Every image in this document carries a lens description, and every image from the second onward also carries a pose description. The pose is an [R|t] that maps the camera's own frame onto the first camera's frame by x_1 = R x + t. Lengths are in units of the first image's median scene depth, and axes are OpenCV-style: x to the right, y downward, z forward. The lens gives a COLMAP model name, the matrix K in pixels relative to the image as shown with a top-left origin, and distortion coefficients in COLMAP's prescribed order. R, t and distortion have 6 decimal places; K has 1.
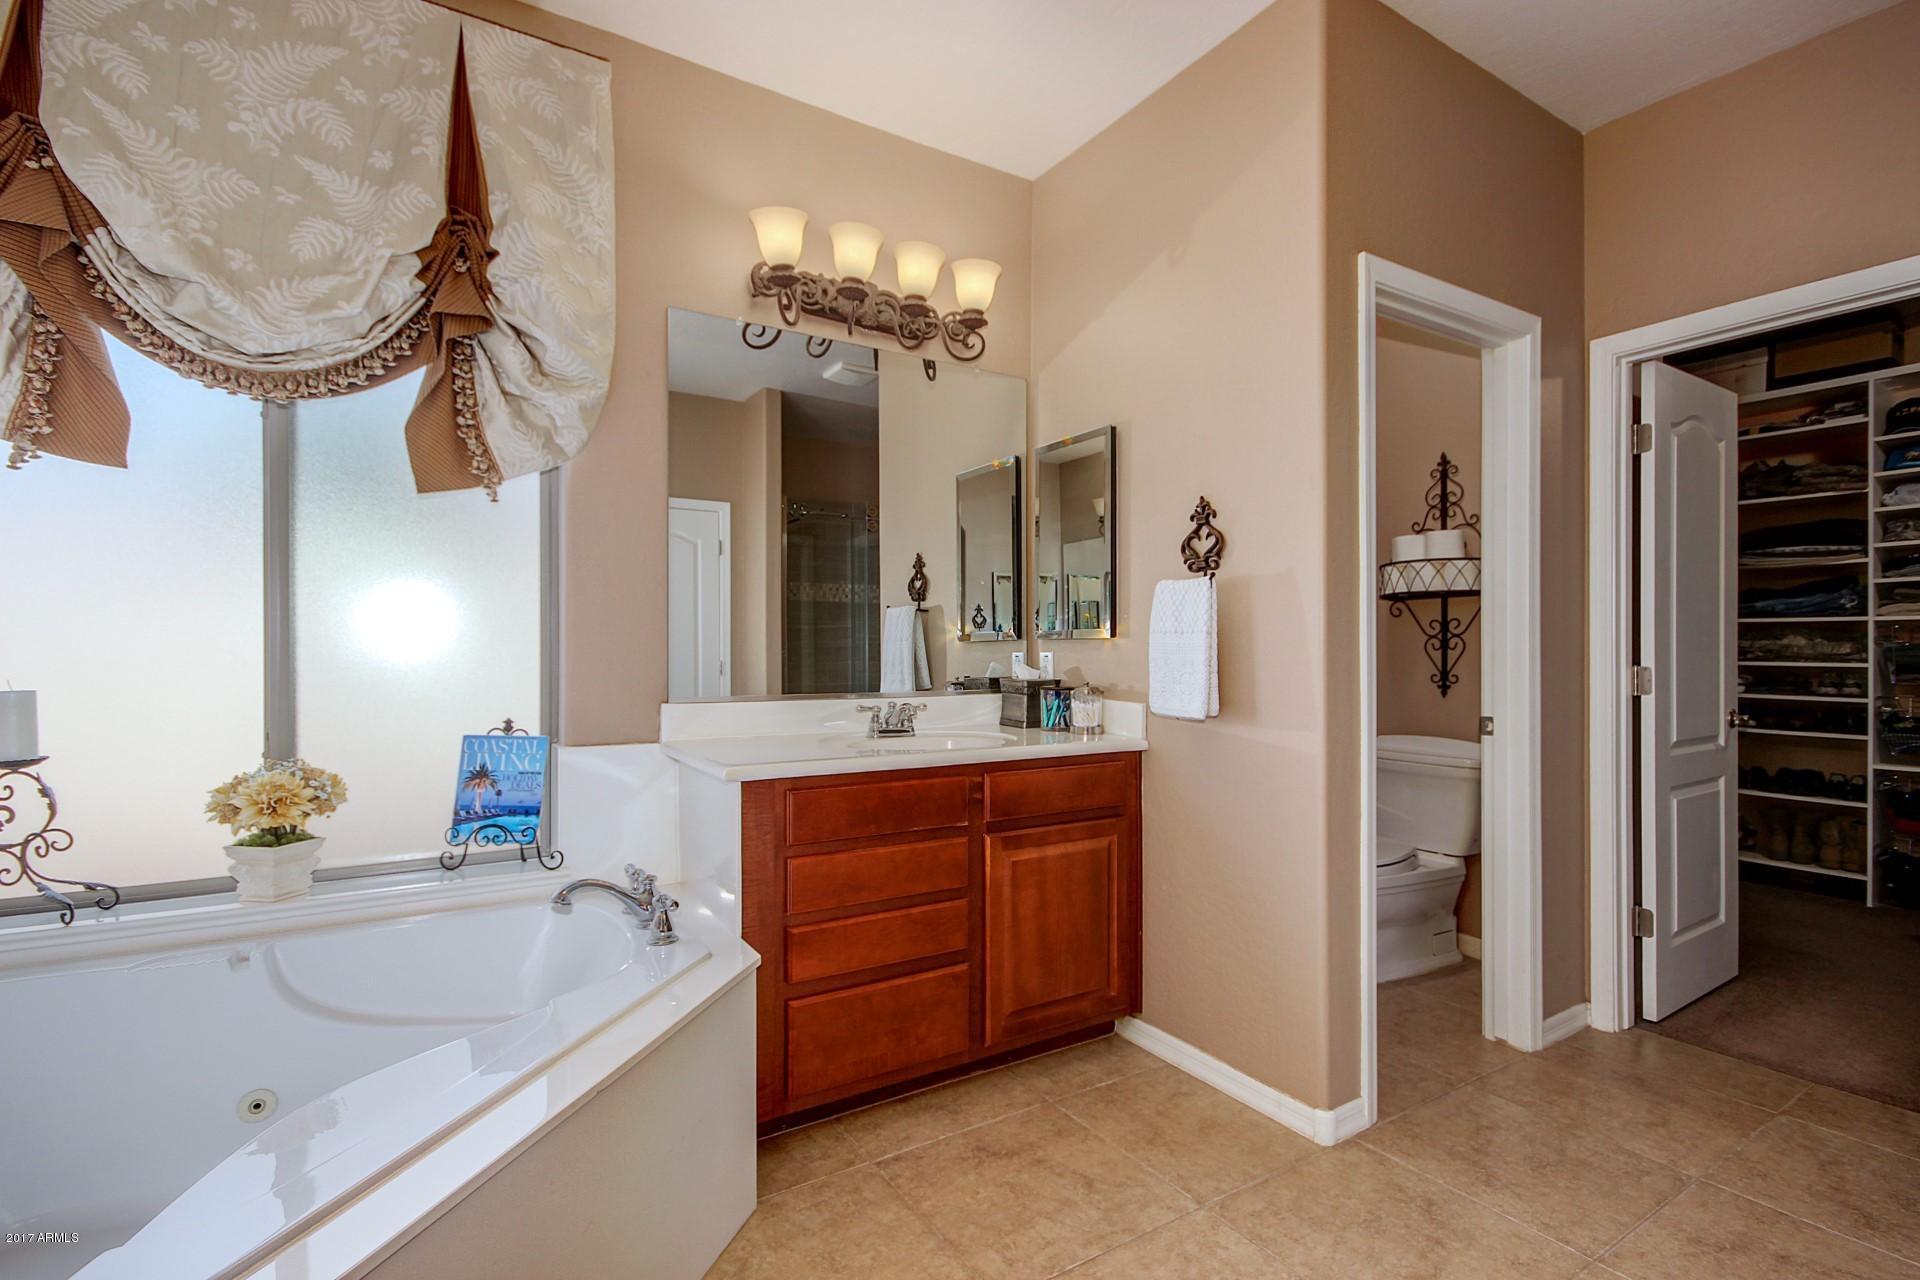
lens RADIAL K [[936.1, 0, 962.9], [0, 936.1, 650.3], [0, 0, 1]] dist [-0.000194, -0.000105]
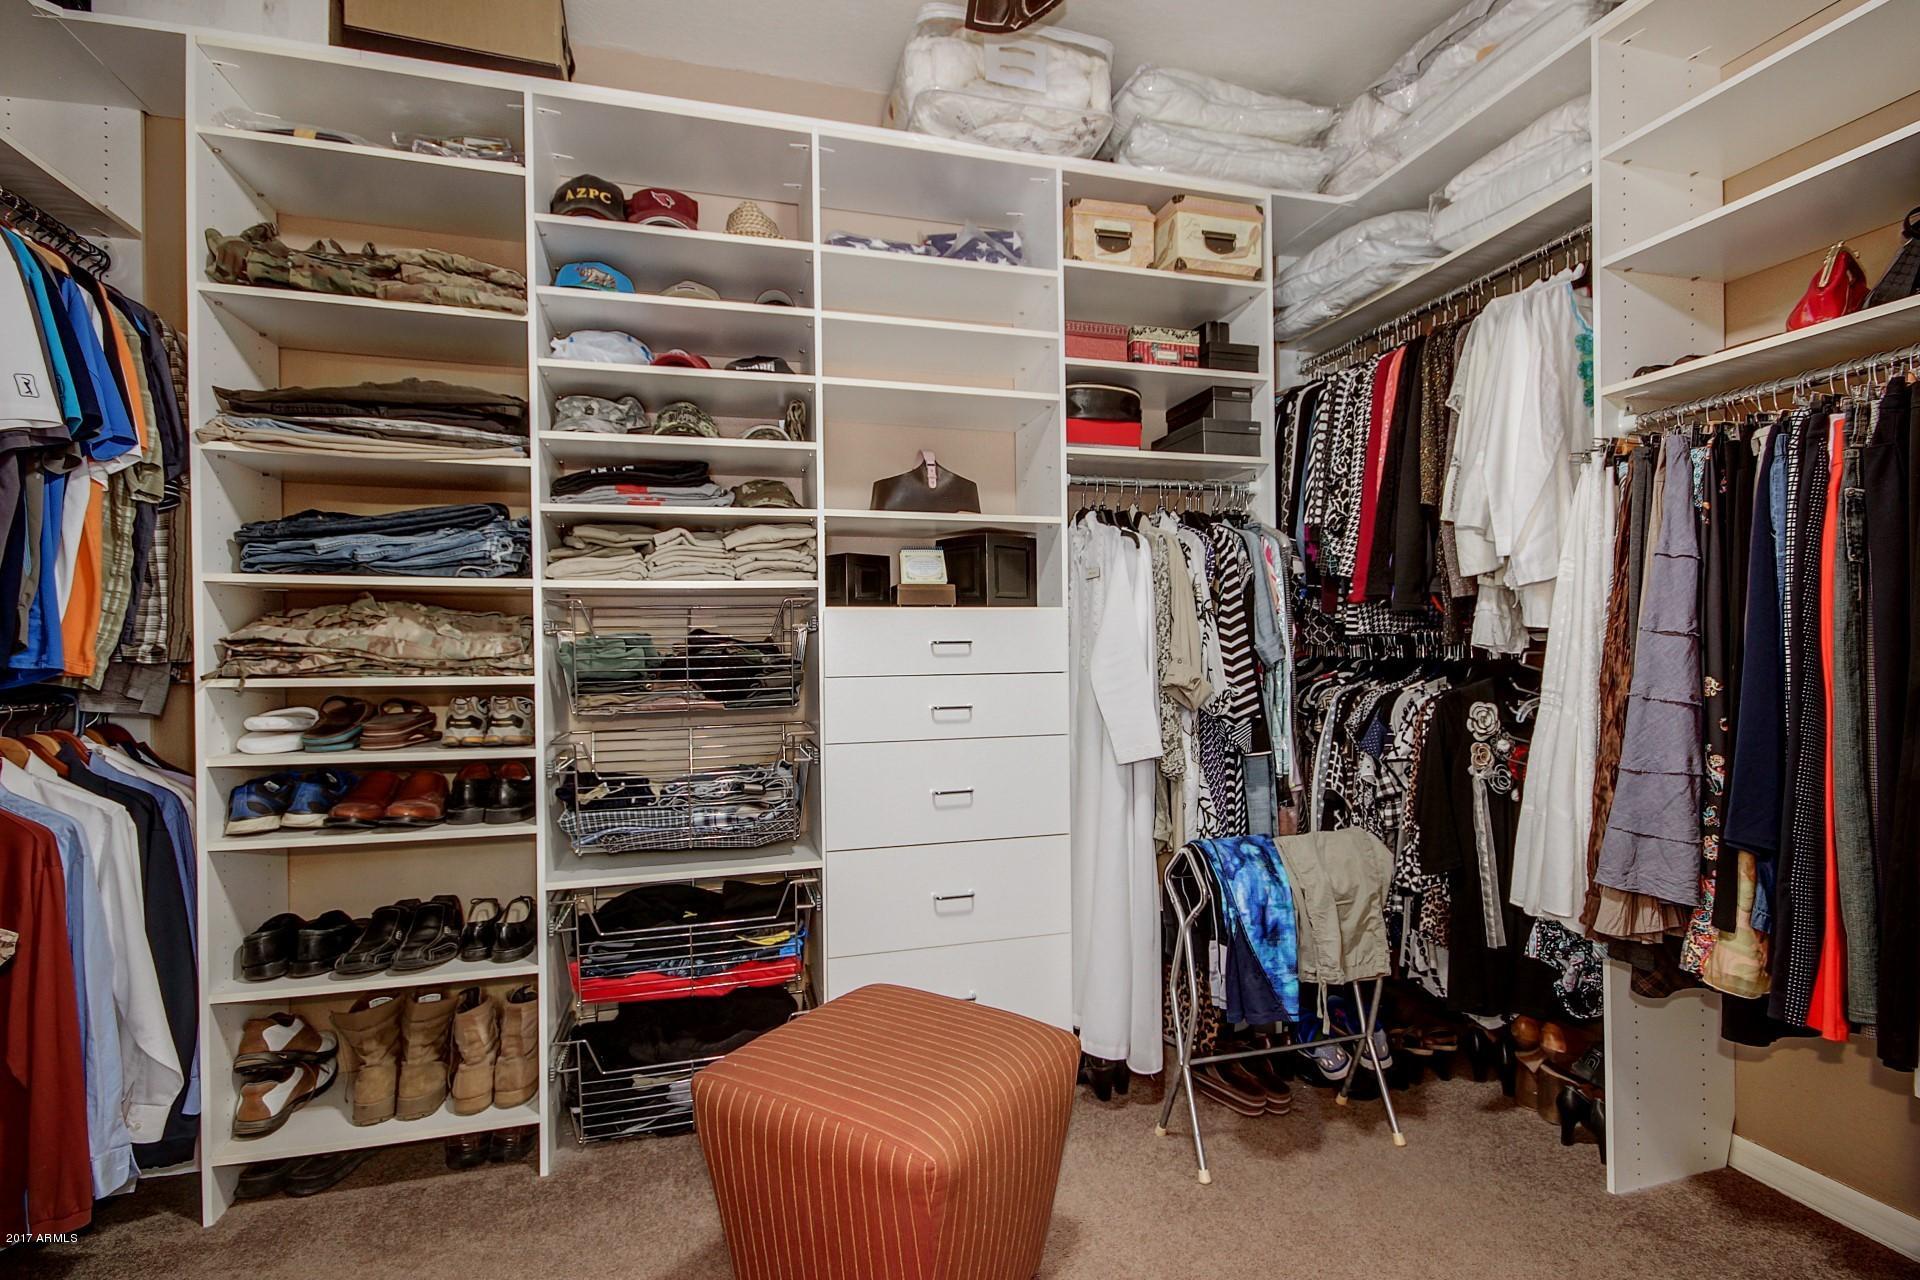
lens RADIAL K [[884.5, 0, 962.1], [0, 884.5, 651.2], [0, 0, 1]] dist [0.000869, 0.000461]
pose [[0.270675, -0.007428, 0.962642, 0.574709], [0.015075, 0.999880, 0.003476, 0.002730], [-0.962553, 0.013571, 0.270755, 0.650077]]
